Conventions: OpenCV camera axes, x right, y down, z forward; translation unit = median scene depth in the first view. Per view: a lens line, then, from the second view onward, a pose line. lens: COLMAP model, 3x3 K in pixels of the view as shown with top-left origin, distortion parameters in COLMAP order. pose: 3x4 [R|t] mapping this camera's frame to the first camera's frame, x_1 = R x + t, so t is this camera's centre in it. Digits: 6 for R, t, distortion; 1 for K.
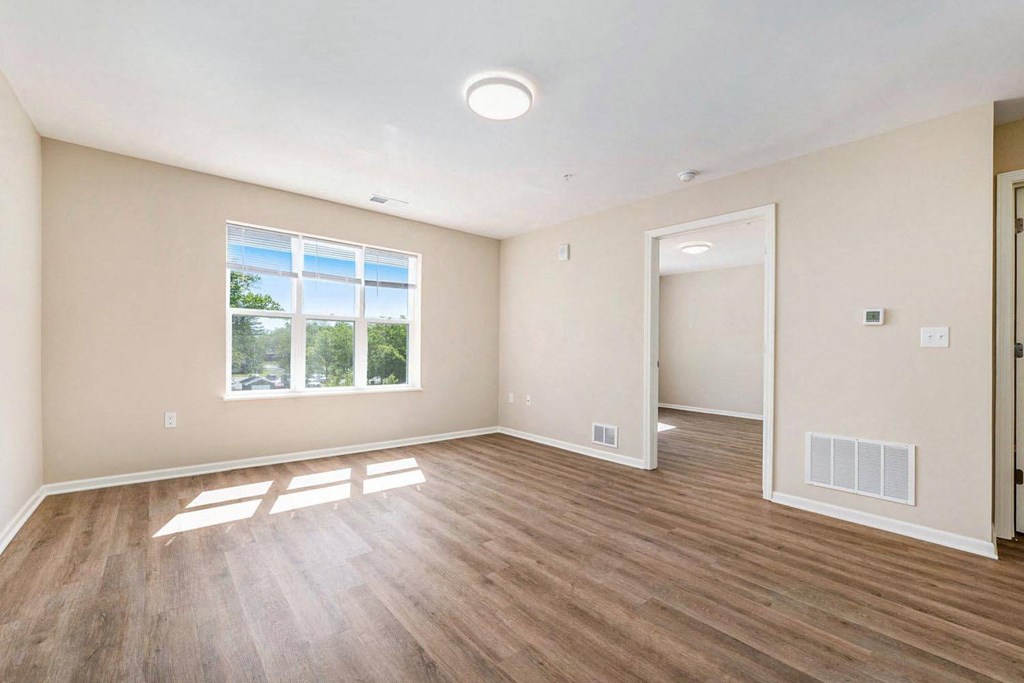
lens RADIAL K [[422.6, 0, 510.2], [0, 422.6, 347.0], [0, 0, 1]] dist [-0.023598, 0.000239]
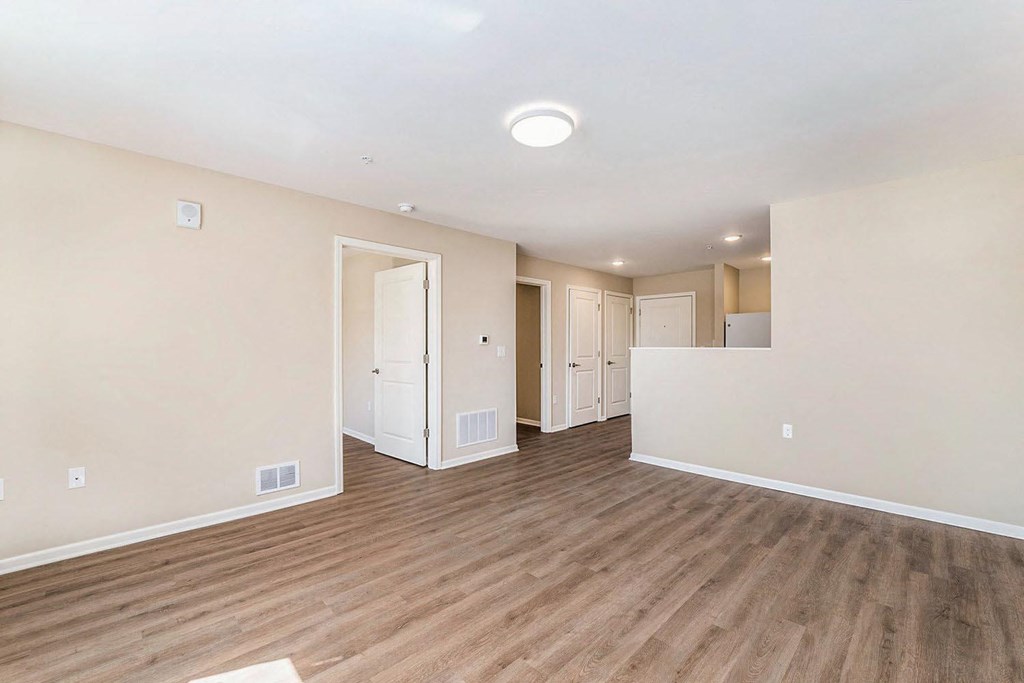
lens RADIAL K [[422.6, 0, 510.2], [0, 422.6, 347.0], [0, 0, 1]] dist [-0.023598, 0.000239]
pose [[-0.067259, -0.019657, 0.997542, -0.839952], [-0.004192, 0.999803, 0.019419, -0.070836], [-0.997727, -0.002876, -0.067328, 0.928891]]
